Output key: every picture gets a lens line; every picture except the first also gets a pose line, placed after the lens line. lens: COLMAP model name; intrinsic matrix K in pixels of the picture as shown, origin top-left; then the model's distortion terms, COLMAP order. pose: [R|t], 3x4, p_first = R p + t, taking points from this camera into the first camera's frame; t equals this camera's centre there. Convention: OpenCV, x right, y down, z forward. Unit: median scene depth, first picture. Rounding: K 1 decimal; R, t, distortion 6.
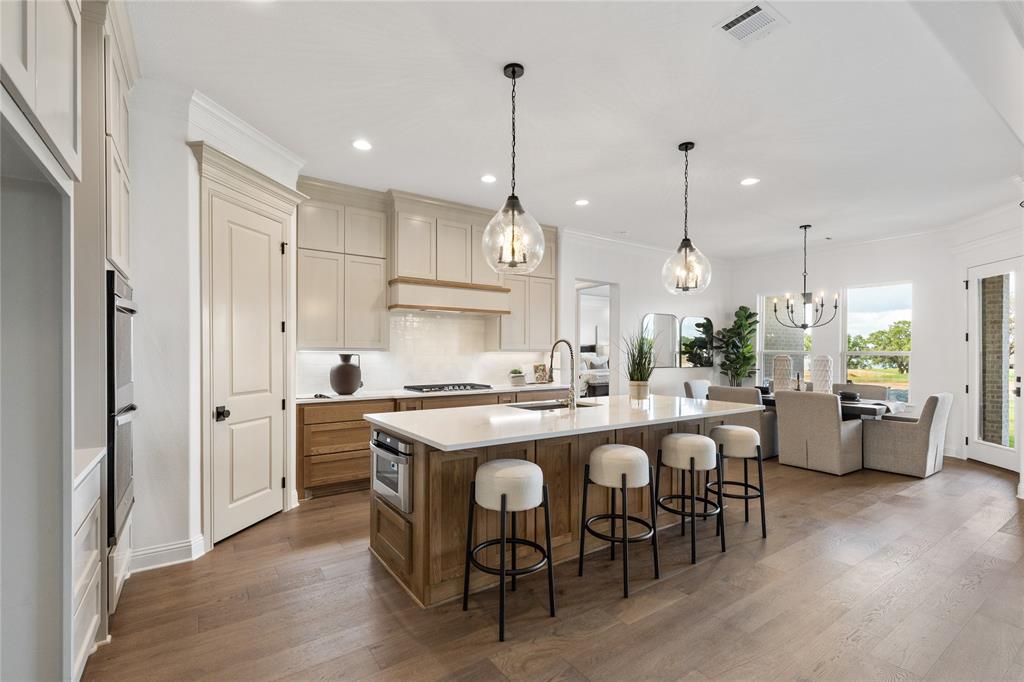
lens RADIAL K [[463.3, 0, 513.3], [0, 463.3, 355.0], [0, 0, 1]] dist [0.009276, 0.000121]
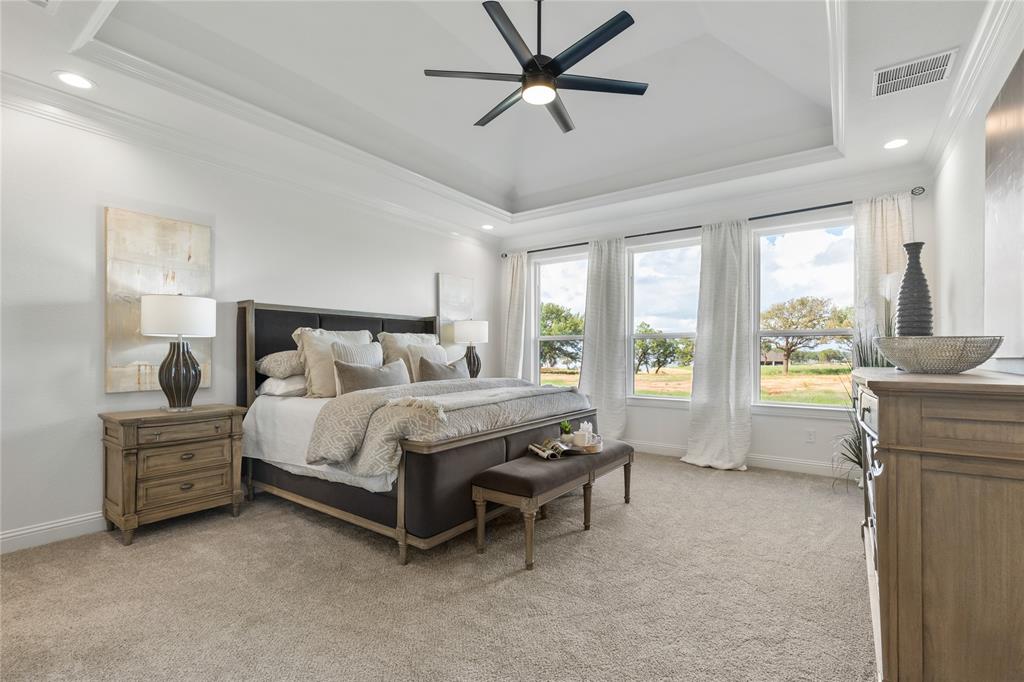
lens RADIAL K [[458.2, 0, 515.8], [0, 458.2, 349.3], [0, 0, 1]] dist [0.001367, -0.000368]
pose [[0.940490, -0.002223, 0.339814, 0.283638], [0.007475, 0.999872, -0.014146, 0.032912], [-0.339739, 0.015844, 0.940386, 1.585289]]
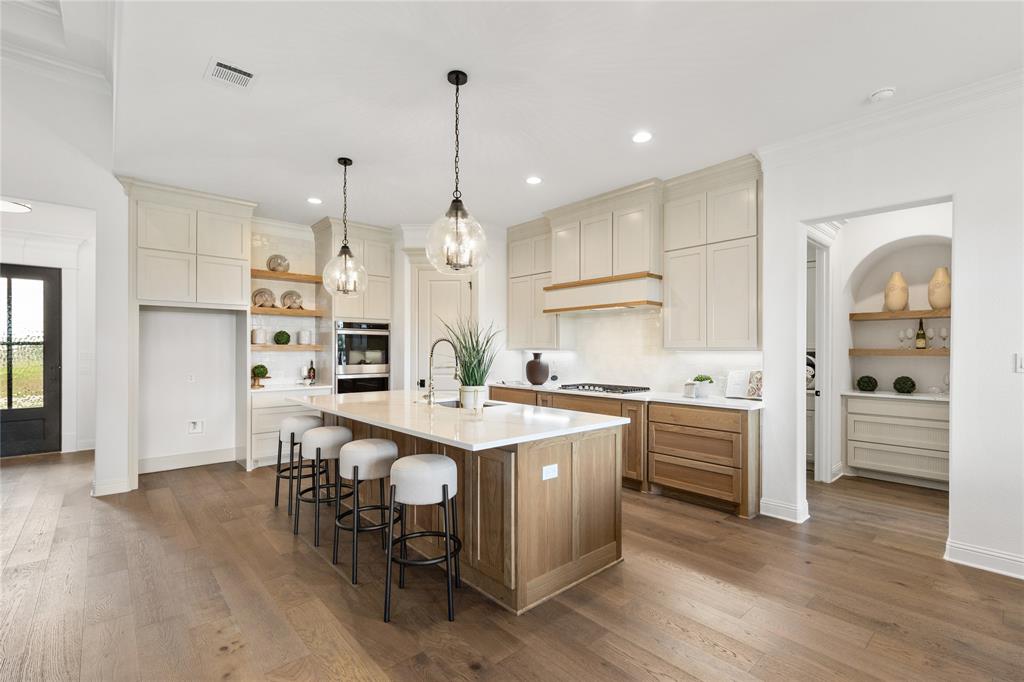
lens RADIAL K [[458.2, 0, 515.8], [0, 458.2, 349.3], [0, 0, 1]] dist [0.001367, -0.000368]
pose [[0.118444, -0.006002, -0.992943, 0.868240], [-0.010911, 0.999913, -0.007346, -0.001890], [0.992901, 0.011704, 0.118368, 0.784524]]
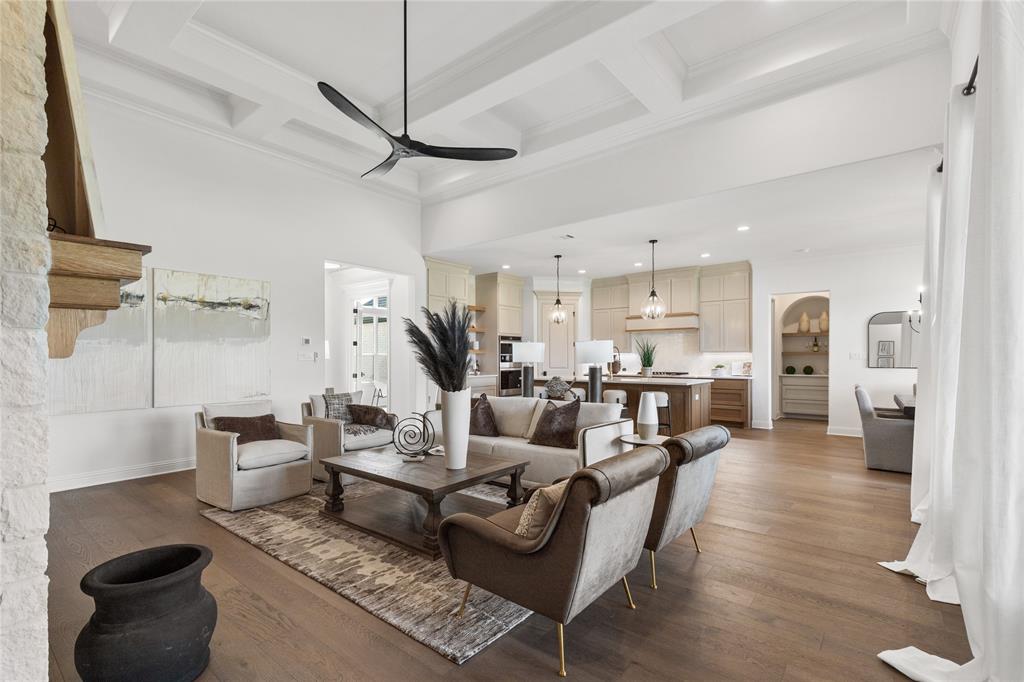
lens RADIAL K [[463.3, 0, 513.3], [0, 463.3, 355.0], [0, 0, 1]] dist [0.009276, 0.000121]
pose [[0.279262, -0.008964, -0.960173, 1.552792], [-0.007200, 0.999909, -0.011429, 0.027060], [0.960188, 0.010105, 0.279172, -0.045143]]
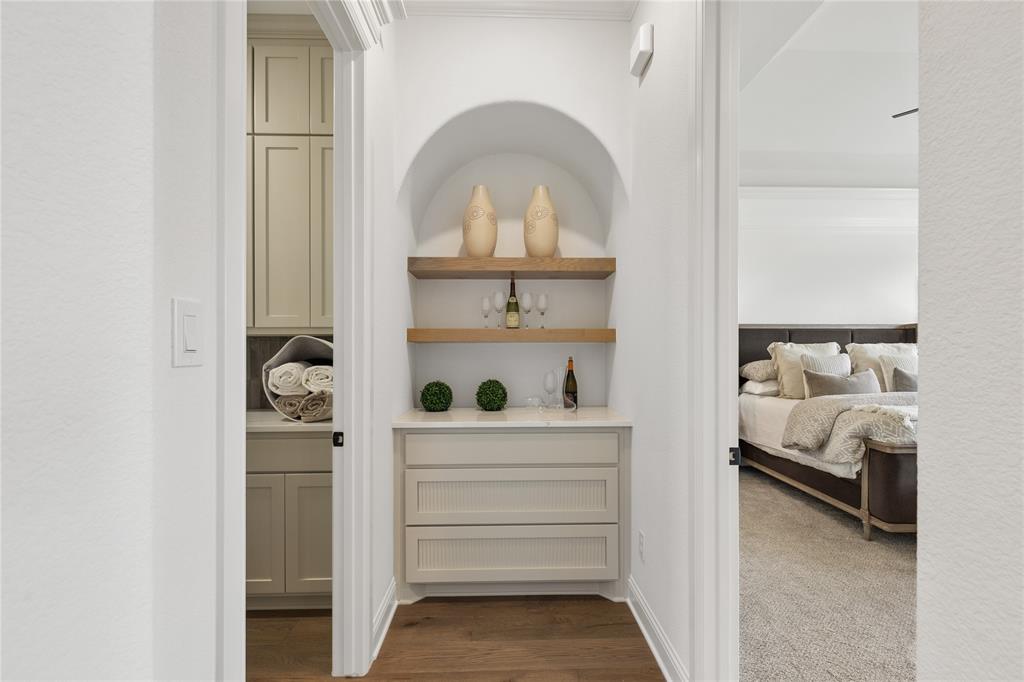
lens RADIAL K [[458.2, 0, 515.8], [0, 458.2, 349.3], [0, 0, 1]] dist [0.001367, -0.000368]
pose [[0.835146, -0.004941, -0.550006, 0.283368], [-0.001766, 0.999930, -0.011665, 0.010993], [0.550025, 0.010713, 0.835079, 1.319549]]
